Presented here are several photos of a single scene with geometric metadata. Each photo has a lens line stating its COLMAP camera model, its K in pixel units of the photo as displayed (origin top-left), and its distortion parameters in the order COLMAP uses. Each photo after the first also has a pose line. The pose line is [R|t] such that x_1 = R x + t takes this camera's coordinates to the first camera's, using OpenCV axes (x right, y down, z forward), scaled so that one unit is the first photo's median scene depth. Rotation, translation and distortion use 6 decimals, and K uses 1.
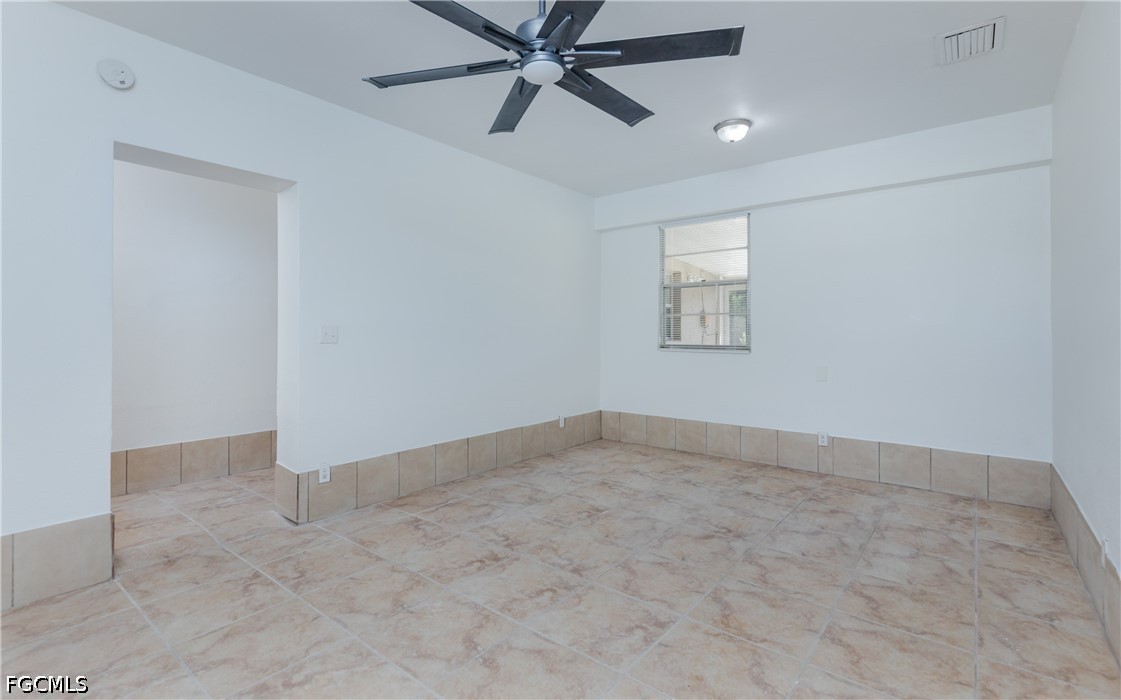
lens RADIAL K [[514.0, 0, 557.2], [0, 514.0, 339.9], [0, 0, 1]] dist [0.012016, -0.002651]
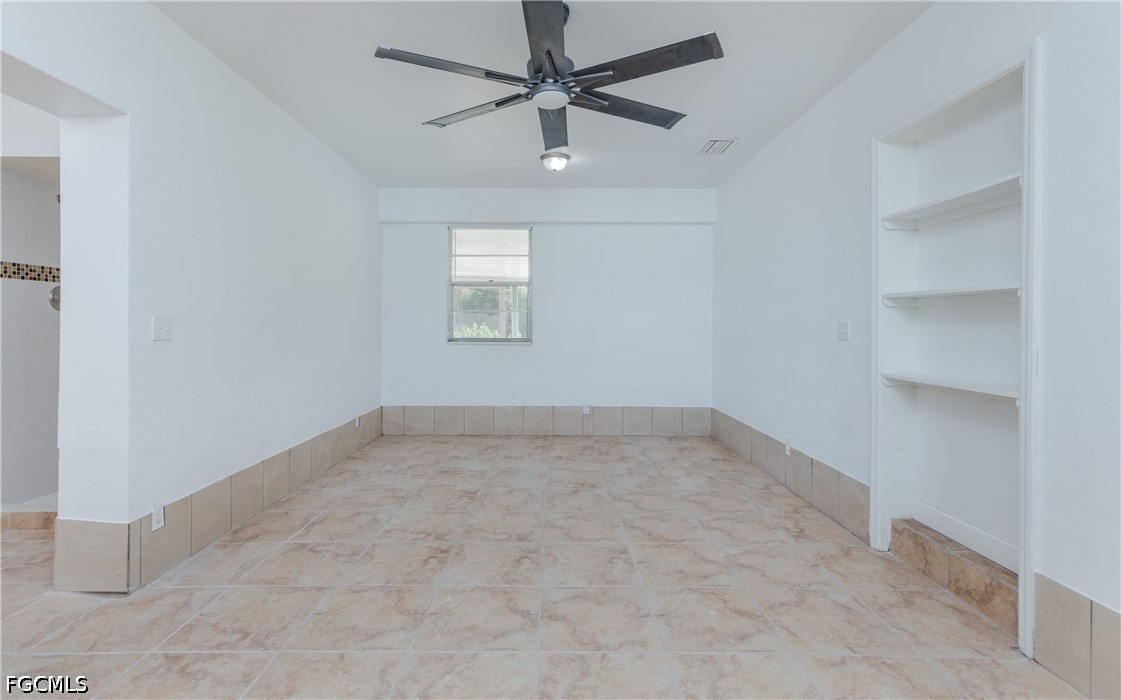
lens RADIAL K [[514.0, 0, 544.9], [0, 514.0, 338.2], [0, 0, 1]] dist [0.012016, -0.002651]
pose [[0.774980, -0.011424, 0.631882, -0.569495], [0.006133, 0.999925, 0.010555, -0.001742], [-0.631956, -0.004305, 0.774993, 0.088763]]
